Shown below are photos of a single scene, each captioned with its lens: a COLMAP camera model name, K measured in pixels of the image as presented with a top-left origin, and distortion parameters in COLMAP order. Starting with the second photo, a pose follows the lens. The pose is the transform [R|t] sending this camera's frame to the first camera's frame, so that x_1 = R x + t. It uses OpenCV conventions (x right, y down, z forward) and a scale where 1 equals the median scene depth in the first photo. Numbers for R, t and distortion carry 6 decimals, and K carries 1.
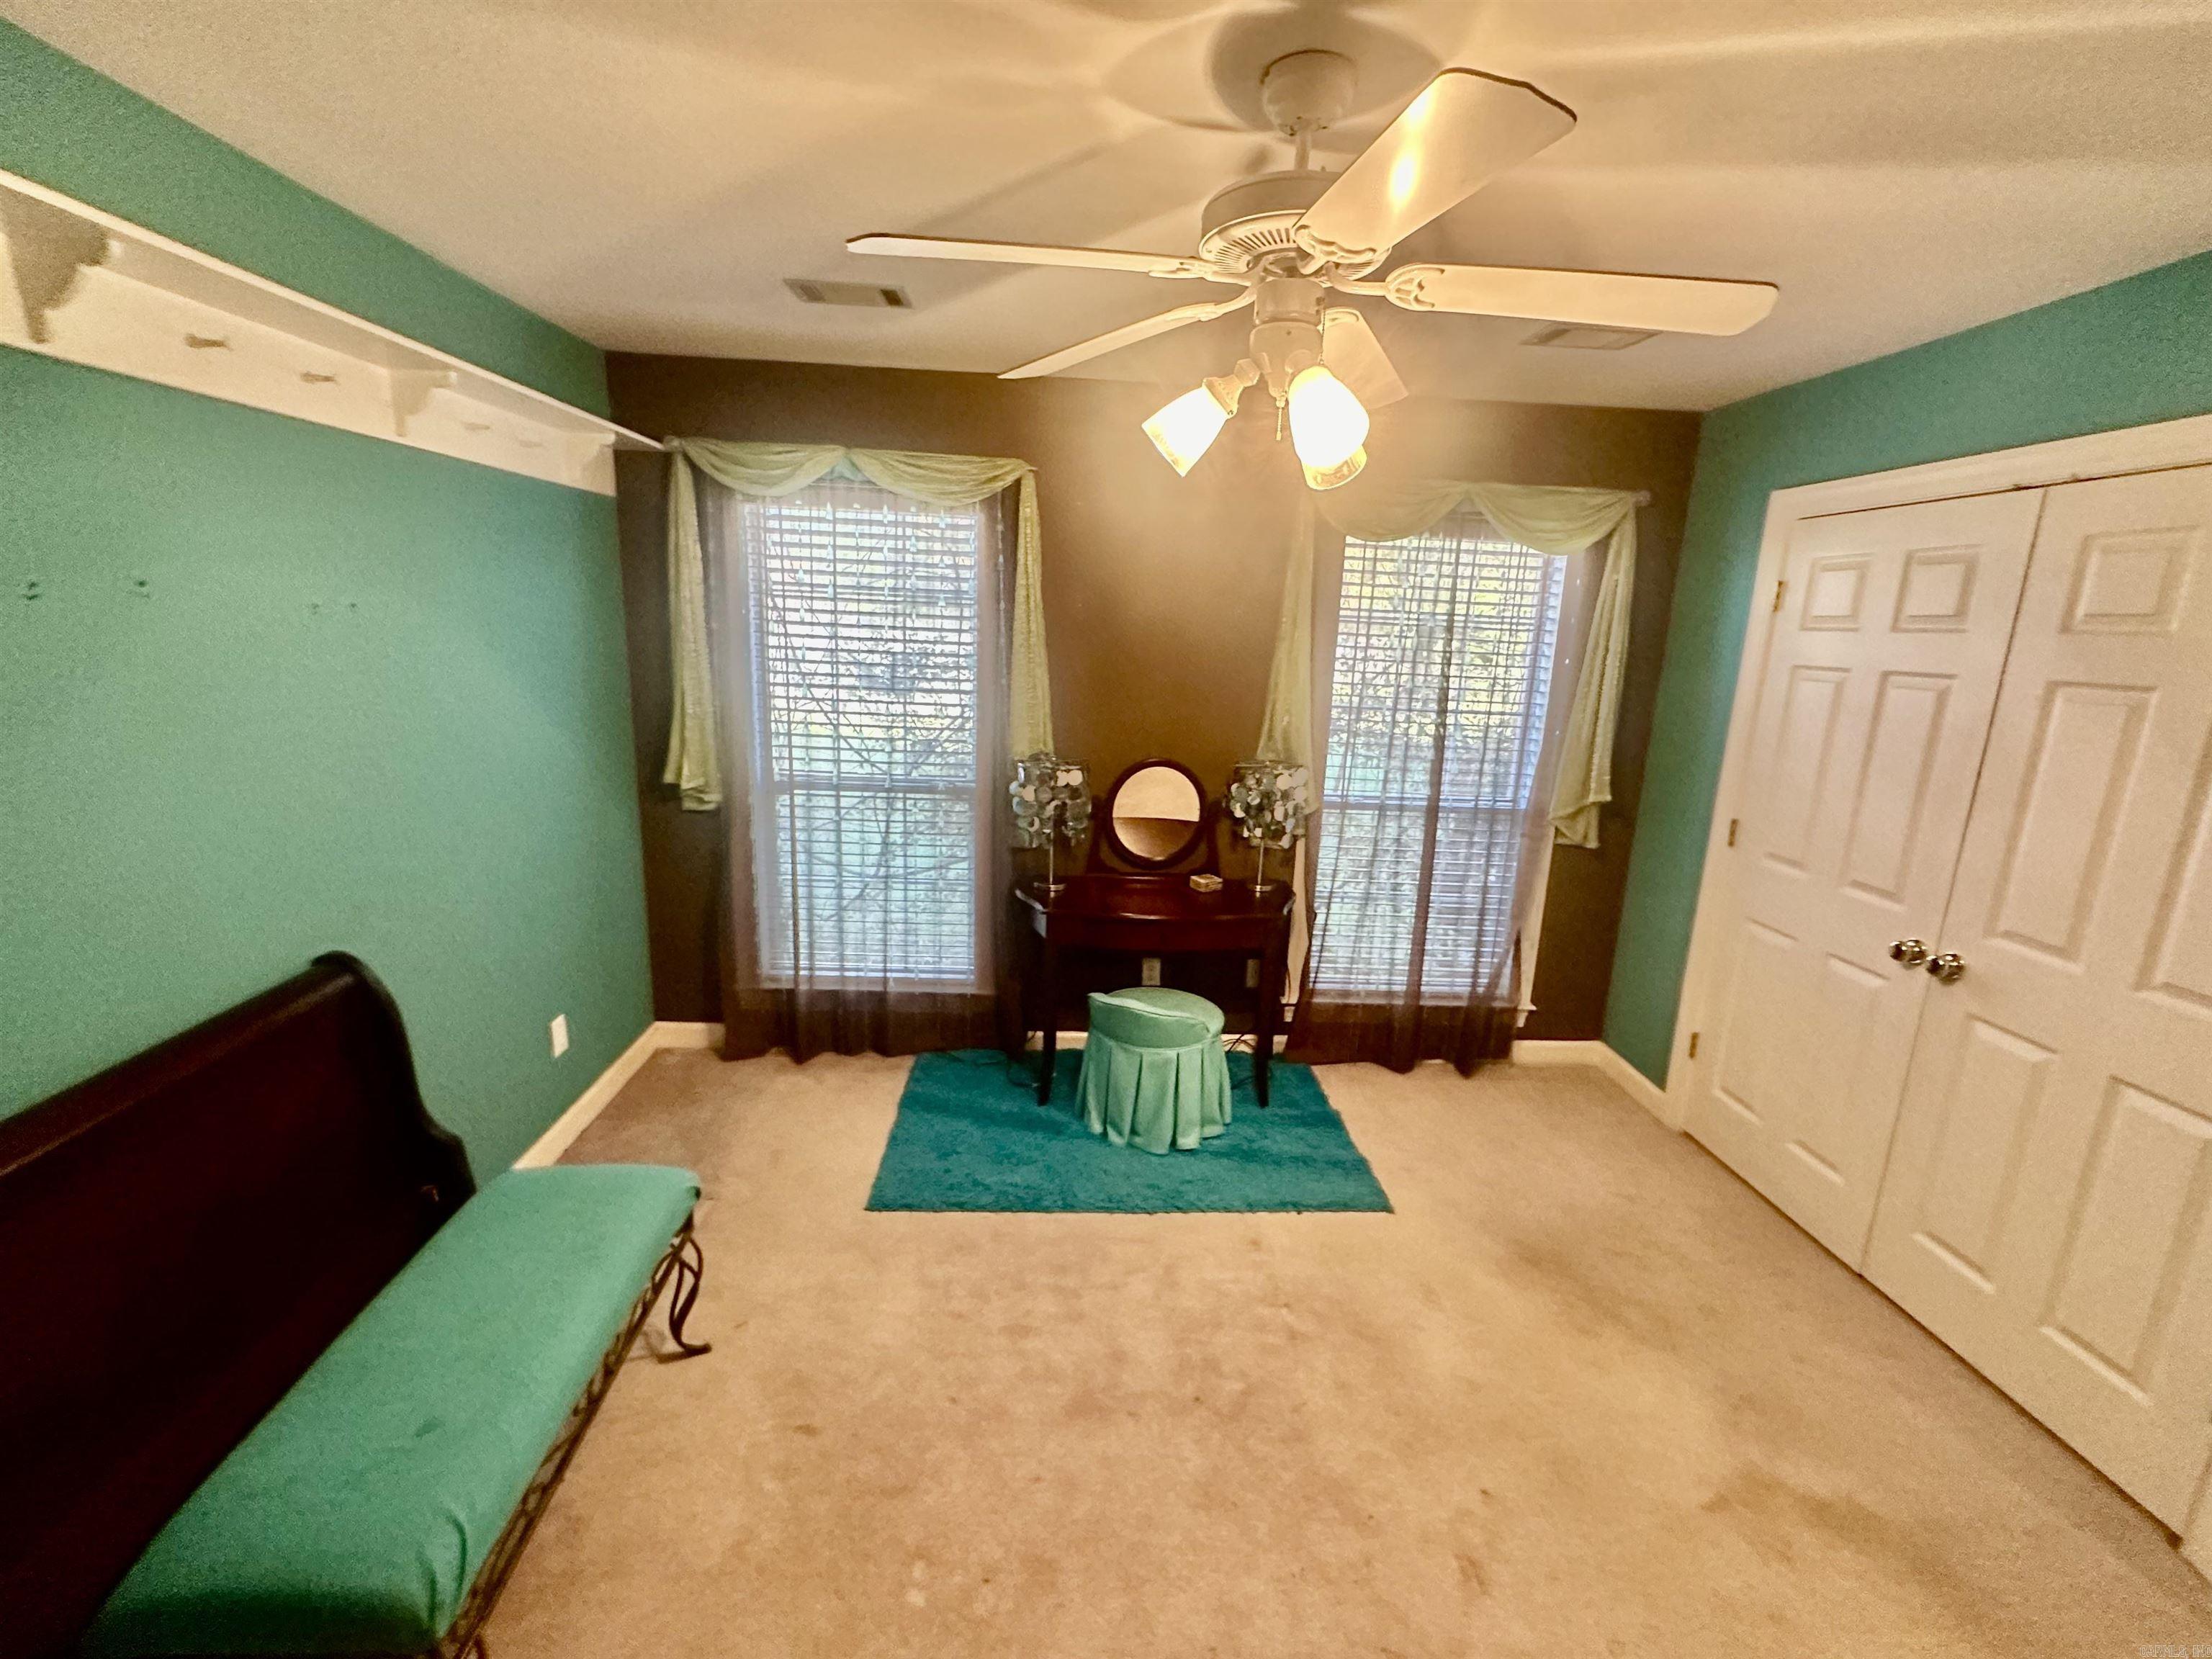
lens RADIAL K [[953.8, 0, 1106.0], [0, 953.8, 829.5], [0, 0, 1]] dist [-0.001927, -0.000183]
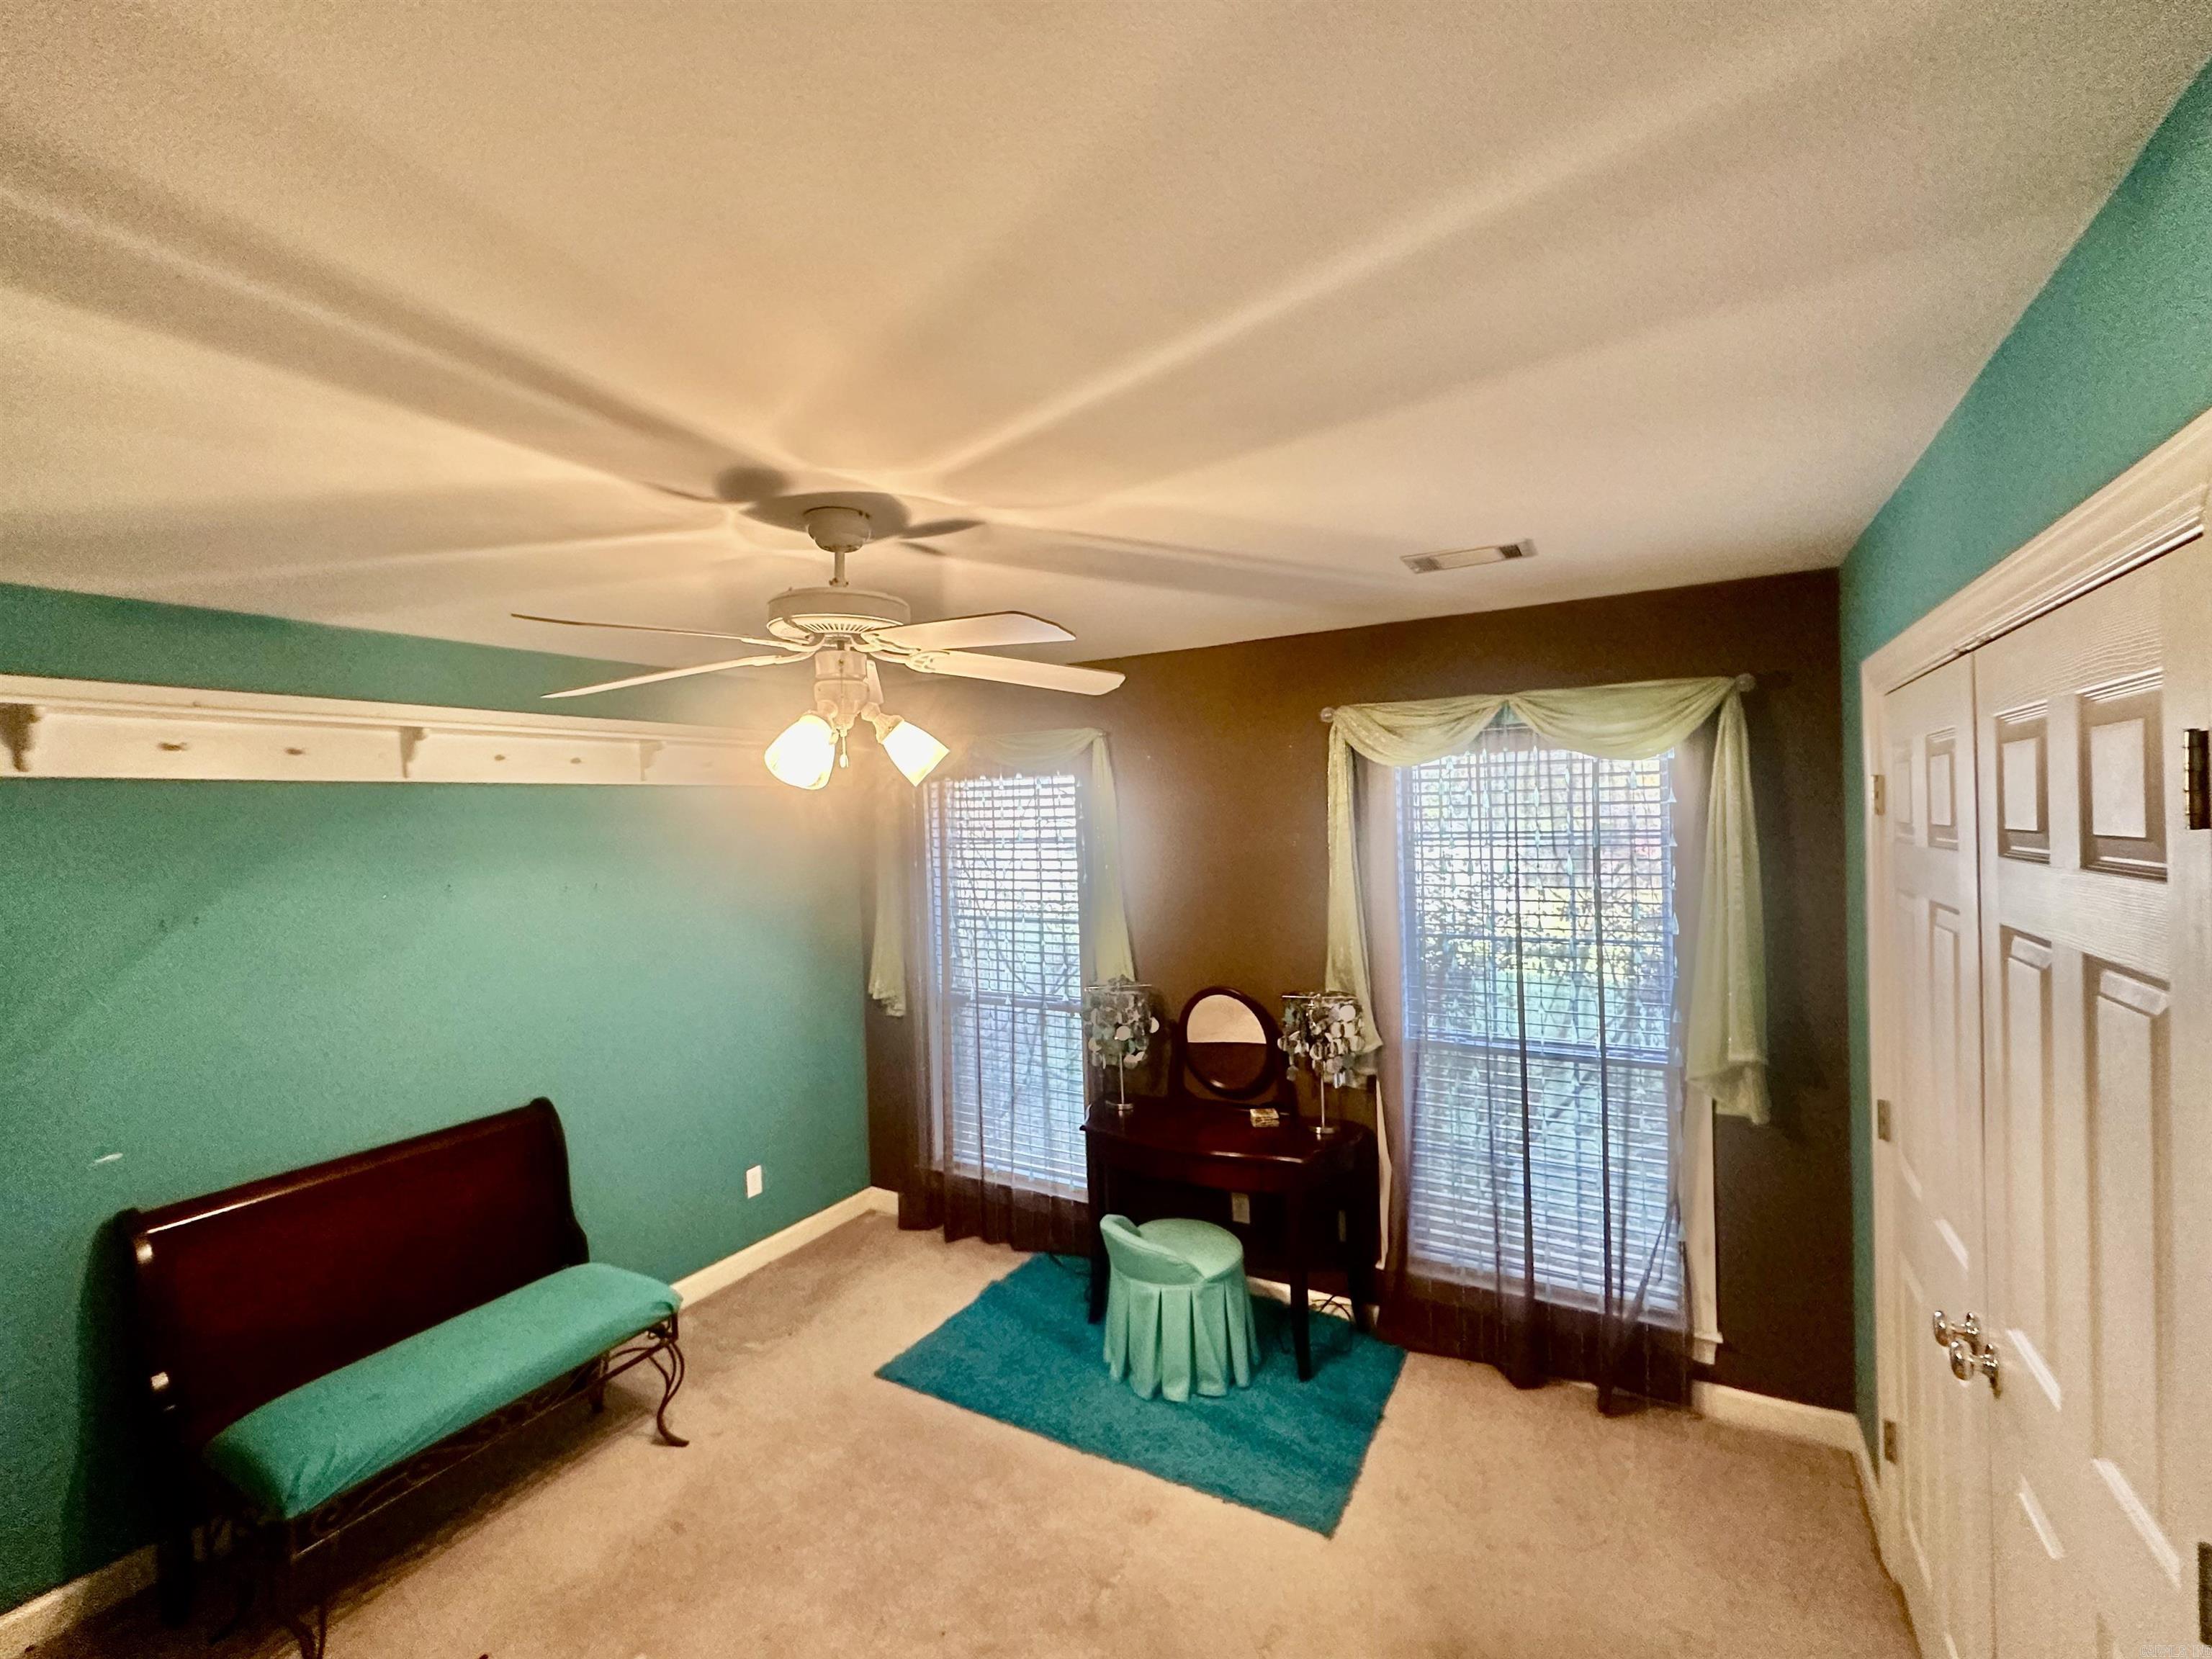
lens RADIAL K [[953.8, 0, 1106.0], [0, 953.8, 829.5], [0, 0, 1]] dist [-0.001927, -0.000183]
pose [[0.836423, -0.058330, -0.544972, 0.518924], [-0.057213, 0.979596, -0.192659, -0.035105], [0.545090, 0.192324, 0.816020, 0.062106]]
